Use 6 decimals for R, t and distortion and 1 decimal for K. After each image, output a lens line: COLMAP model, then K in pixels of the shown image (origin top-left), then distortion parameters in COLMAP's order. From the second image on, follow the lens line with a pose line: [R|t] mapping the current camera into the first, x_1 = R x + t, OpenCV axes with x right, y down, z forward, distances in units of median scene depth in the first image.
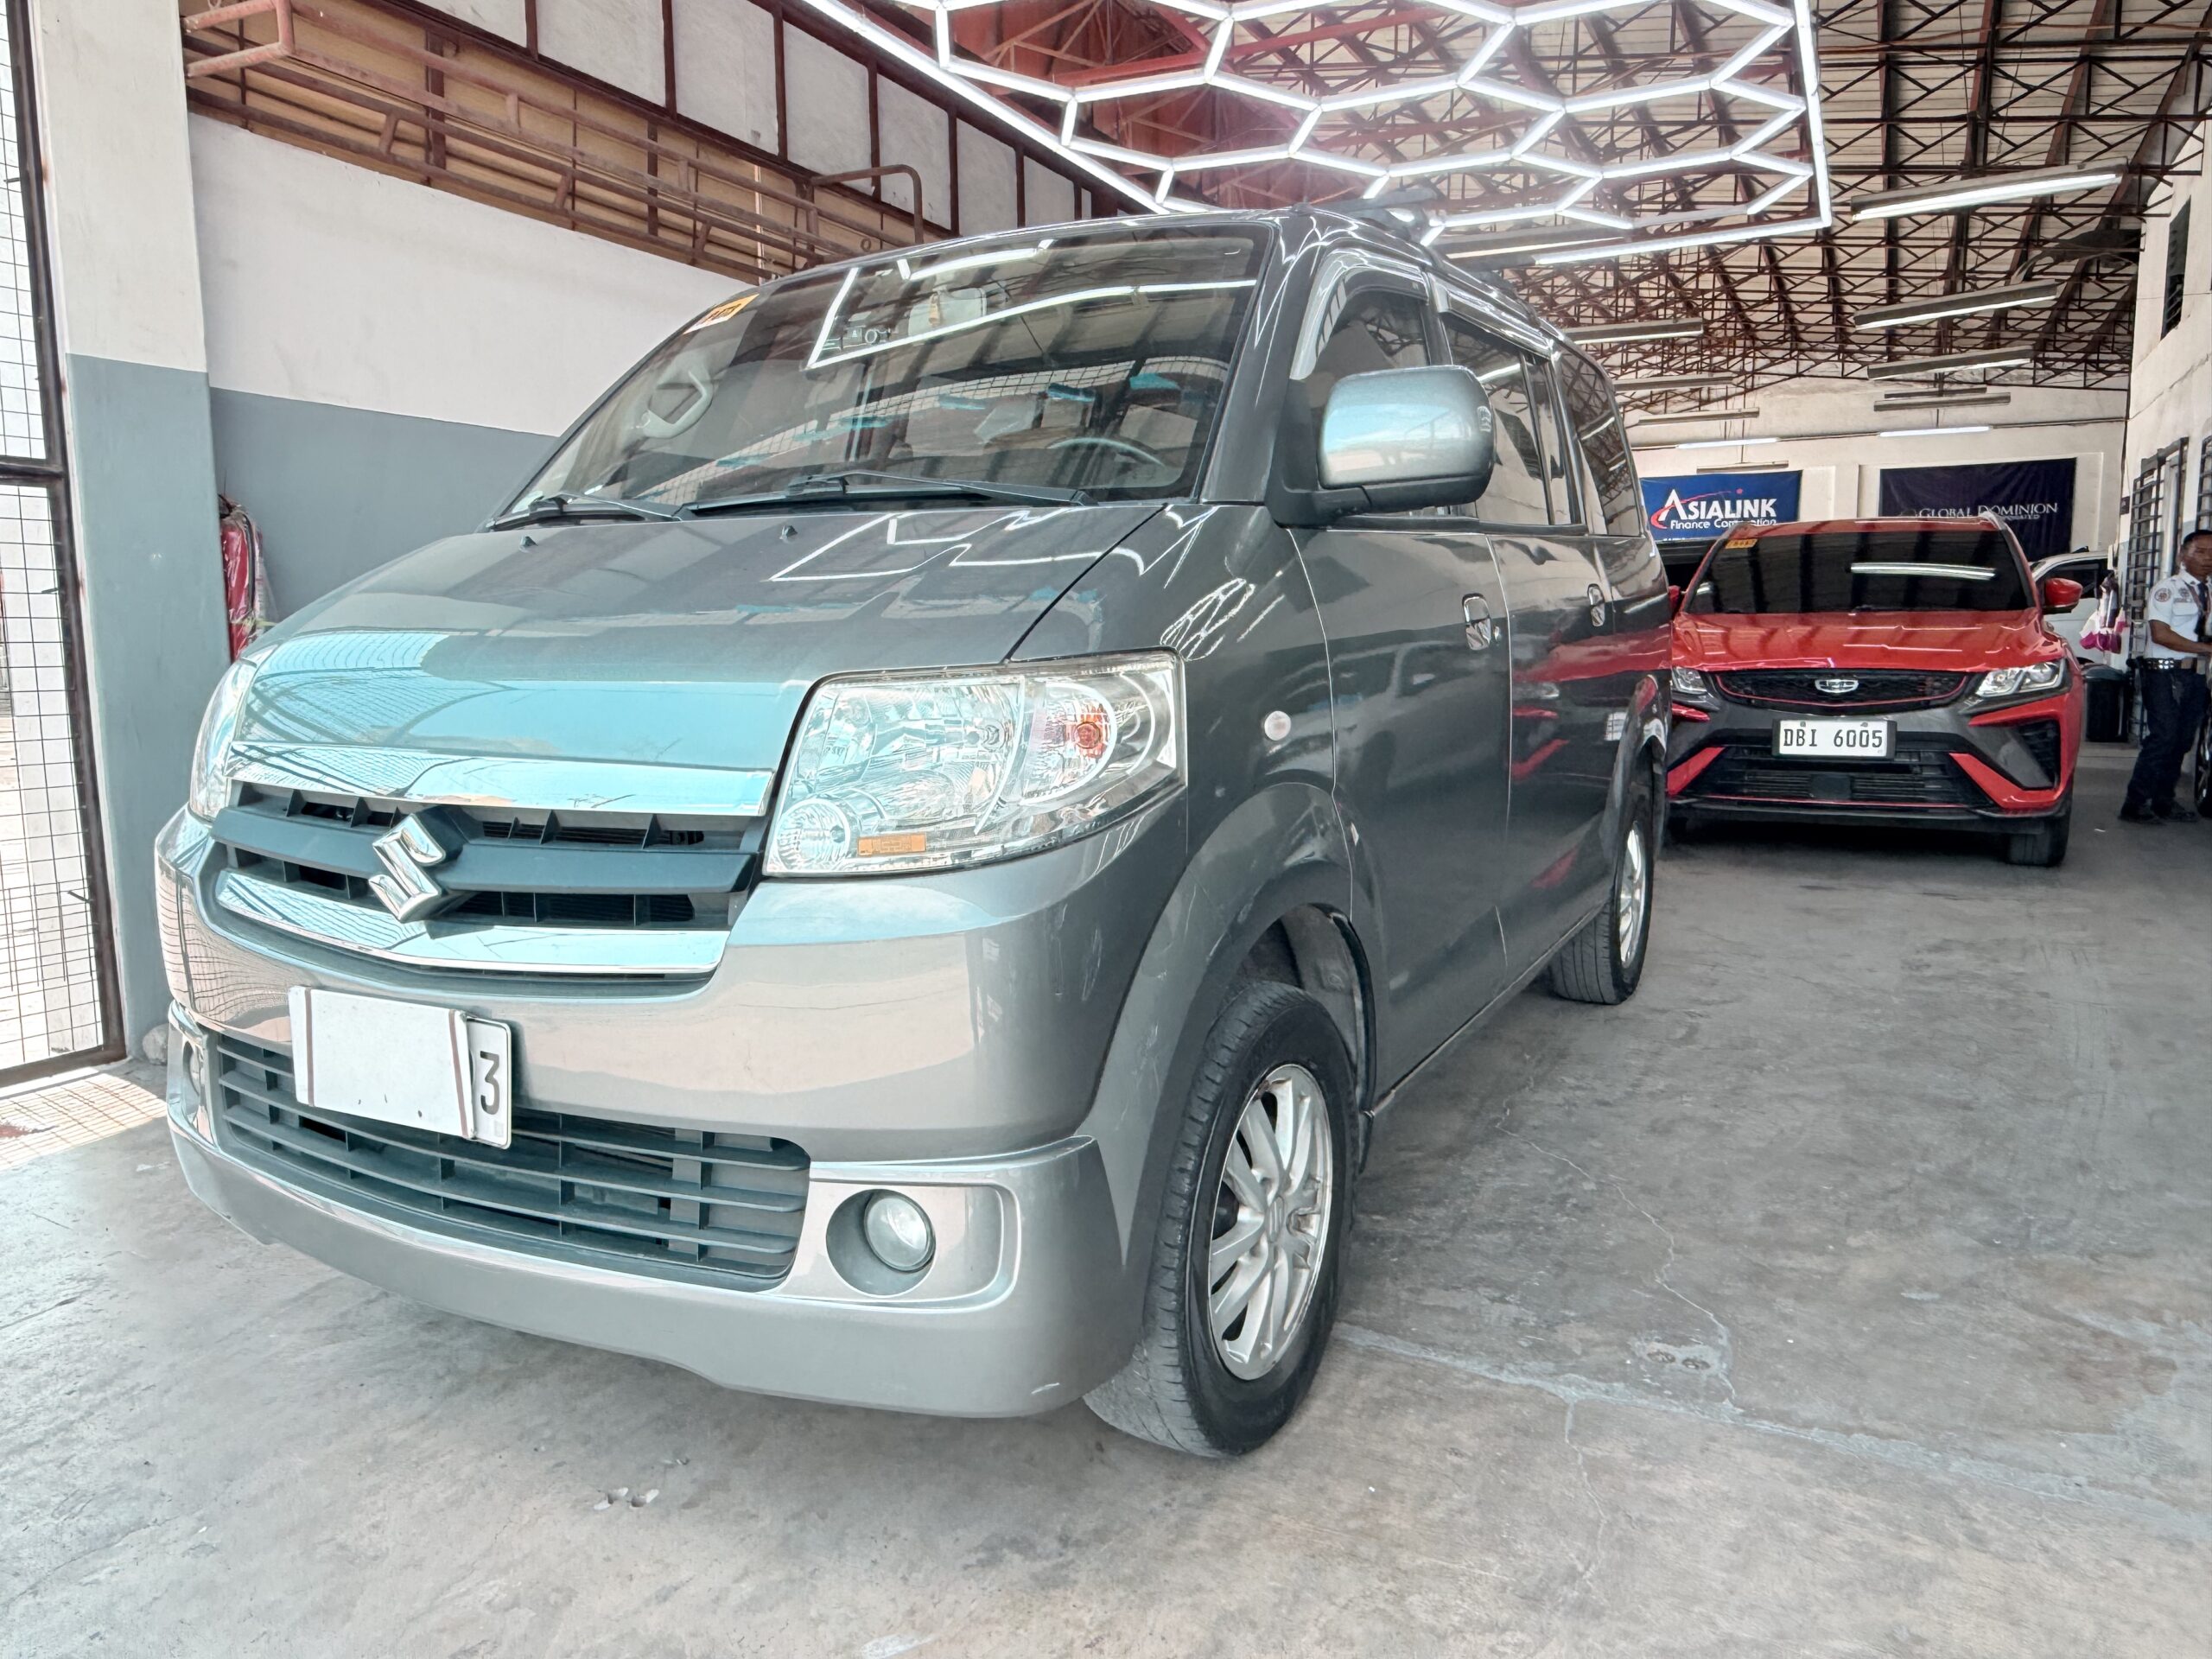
lens RADIAL K [[1553.2, 0, 1086.6], [0, 1553.2, 829.6], [0, 0, 1]] dist [-0.006501, 0.007216]
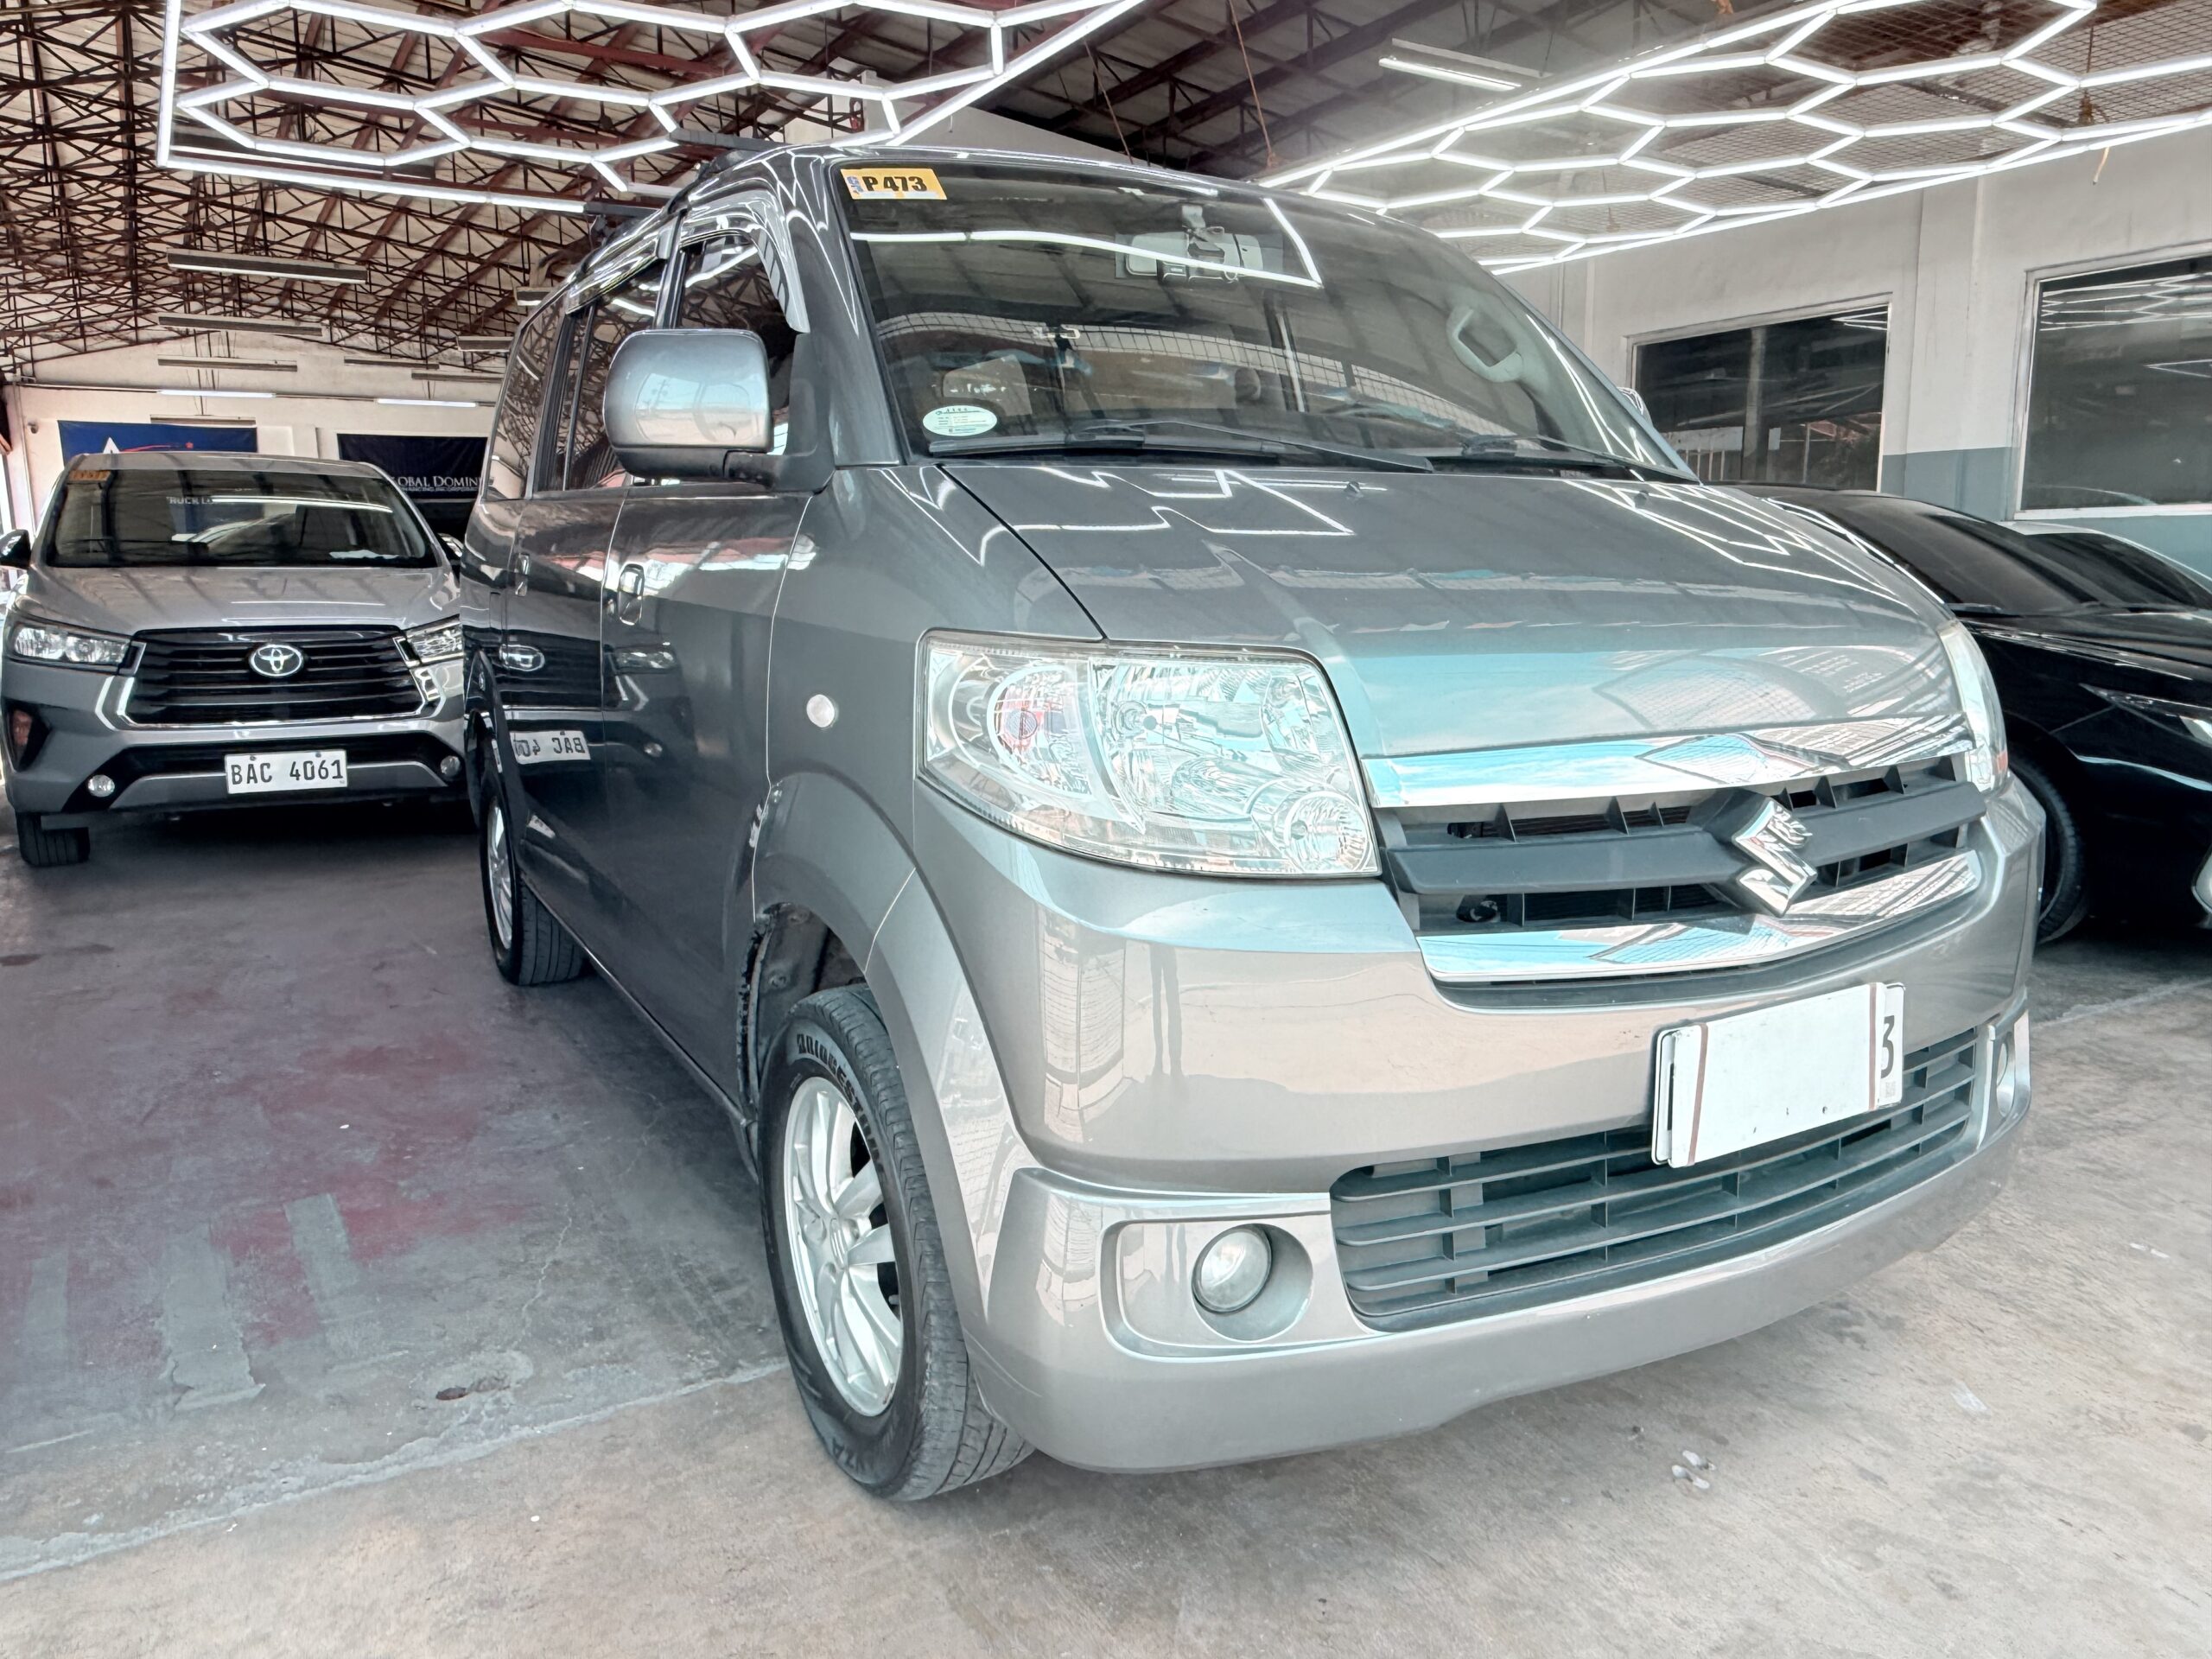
lens RADIAL K [[1553.2, 0, 1084.2], [0, 1553.2, 819.9], [0, 0, 1]] dist [-0.006501, 0.007216]
pose [[0.521120, -0.131543, 0.843285, -1.015469], [0.117521, 0.989699, 0.081759, -0.085287], [-0.845353, 0.056497, 0.531212, 0.616096]]
